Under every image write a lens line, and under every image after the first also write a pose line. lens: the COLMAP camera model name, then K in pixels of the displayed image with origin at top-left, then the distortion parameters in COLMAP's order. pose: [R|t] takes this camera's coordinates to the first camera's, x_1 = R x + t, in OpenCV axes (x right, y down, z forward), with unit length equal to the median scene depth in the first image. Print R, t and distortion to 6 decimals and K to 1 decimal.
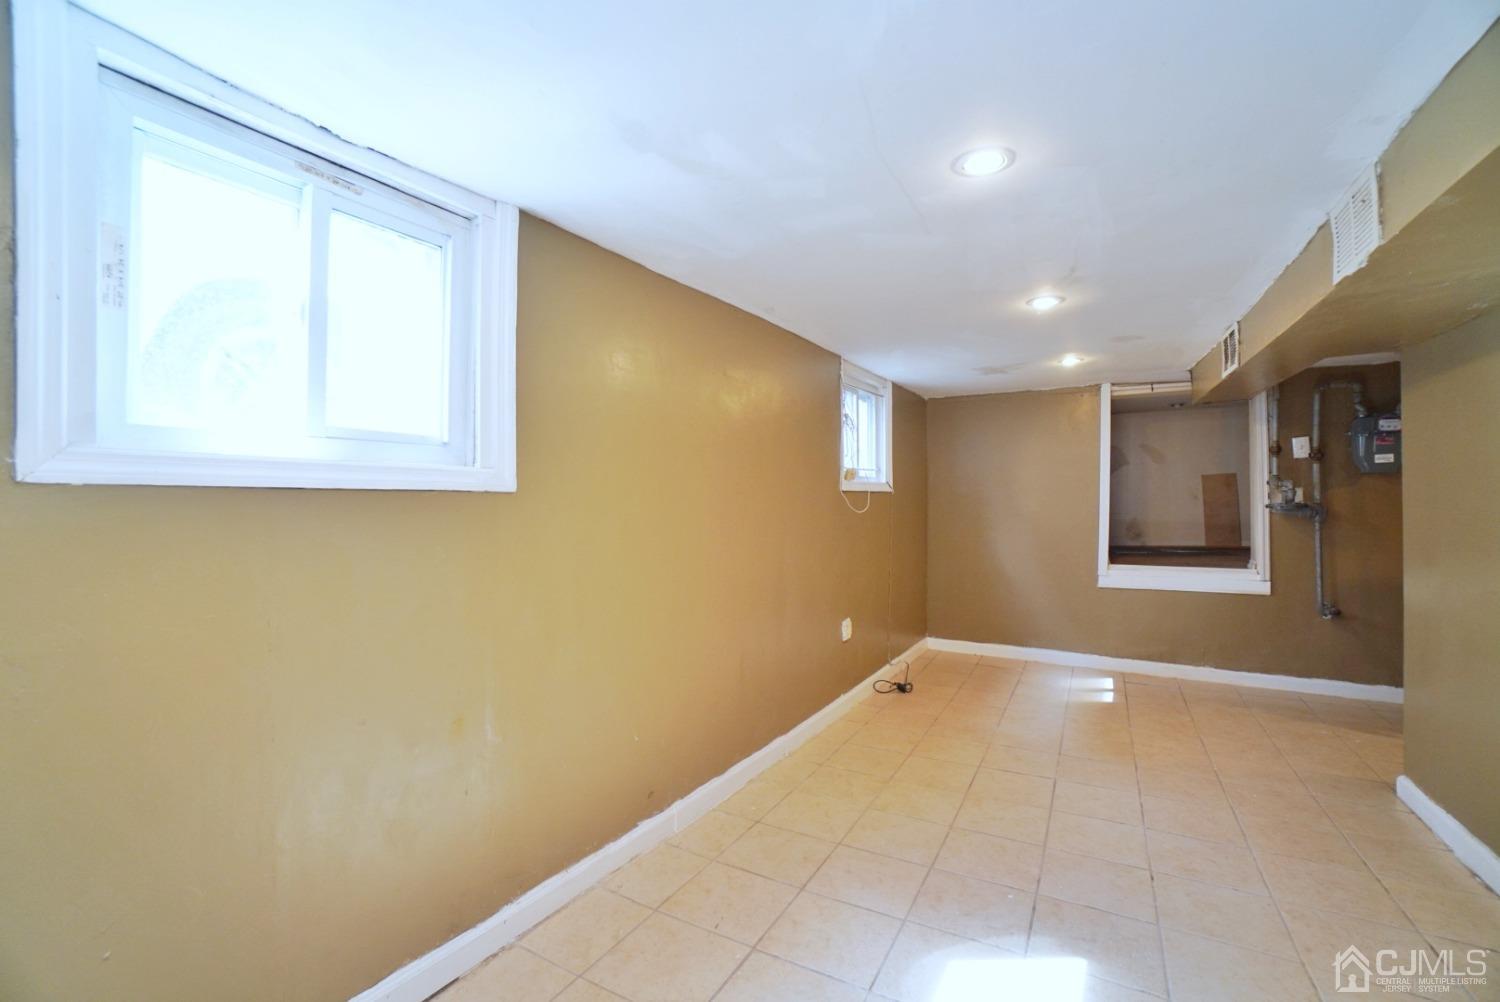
lens RADIAL K [[663.6, 0, 742.8], [0, 663.6, 497.0], [0, 0, 1]] dist [-0.060200, 0.021739]
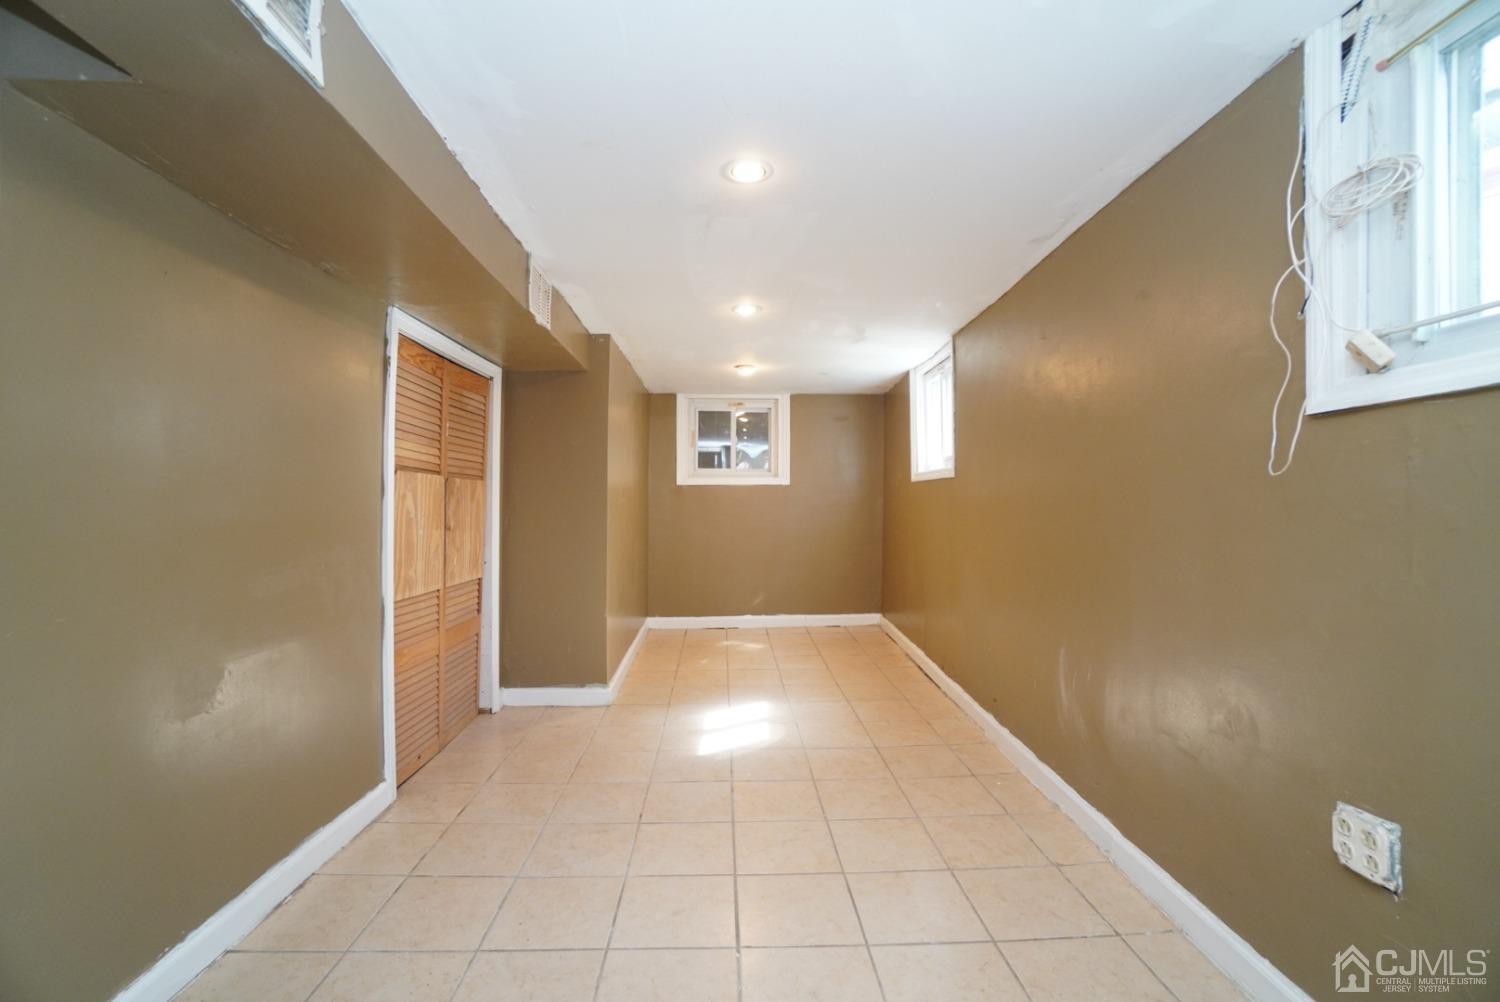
lens RADIAL K [[663.6, 0, 744.9], [0, 663.6, 506.6], [0, 0, 1]] dist [-0.060200, 0.021739]
pose [[-0.861549, 0.002547, -0.507668, 1.064945], [0.003068, 0.999995, -0.000190, 0.068047], [0.507665, -0.001721, -0.861553, 2.080666]]
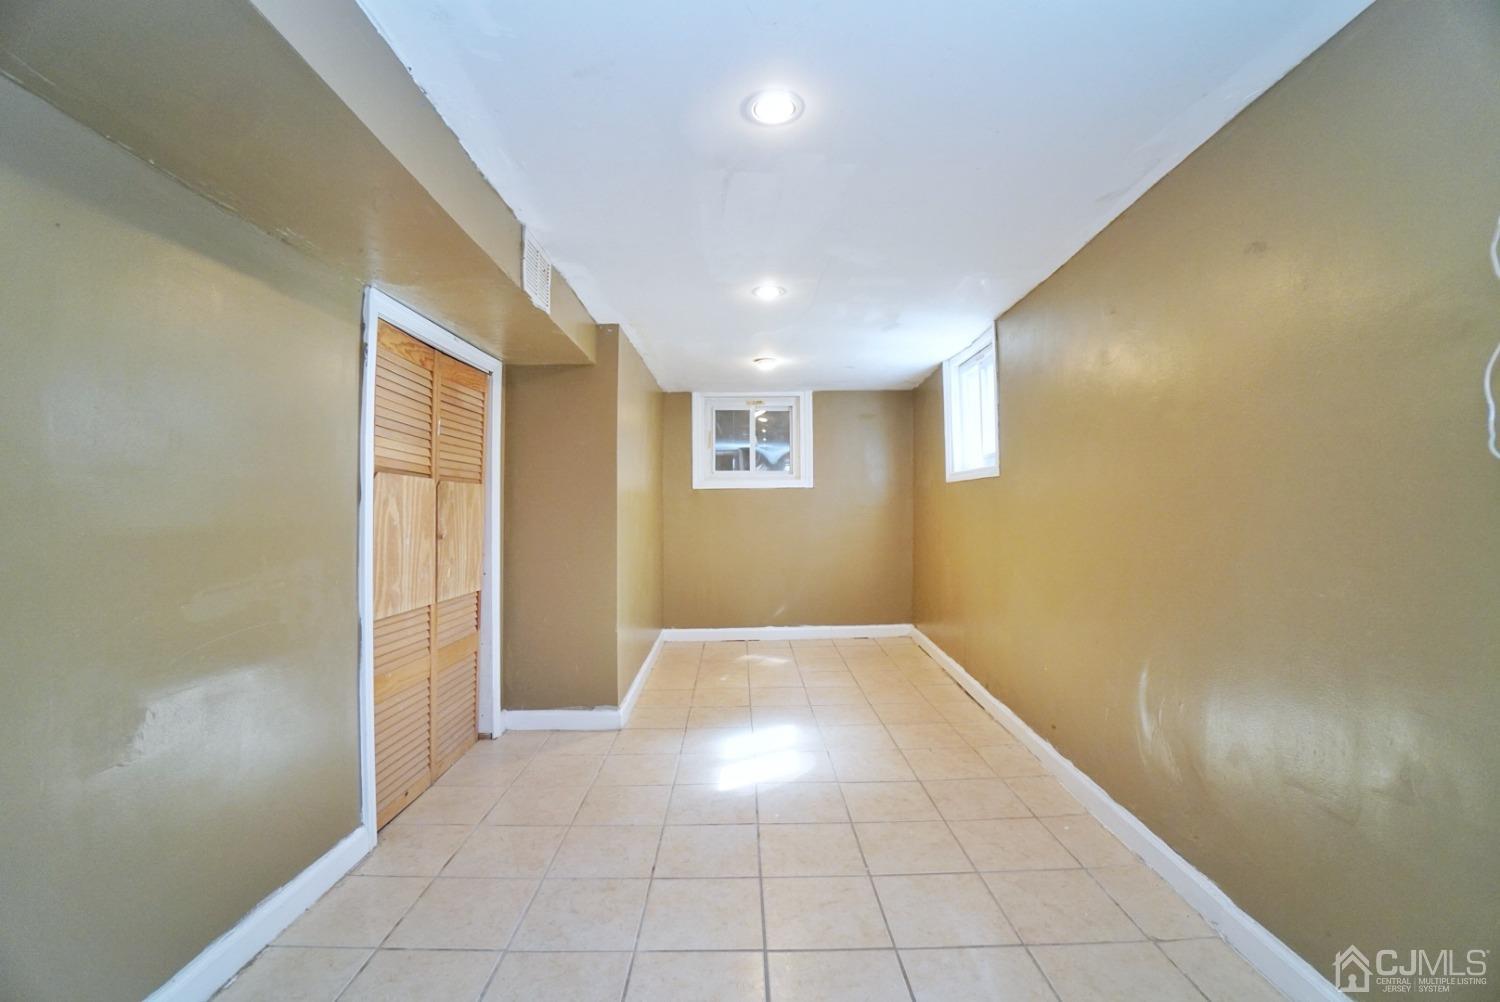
lens RADIAL K [[663.6, 0, 744.4], [0, 663.6, 505.7], [0, 0, 1]] dist [-0.060200, 0.021739]
pose [[-0.874332, 0.004968, -0.485302, 0.997300], [0.011080, 0.999891, -0.009725, 0.071078], [0.485201, -0.013879, -0.874292, 1.937292]]
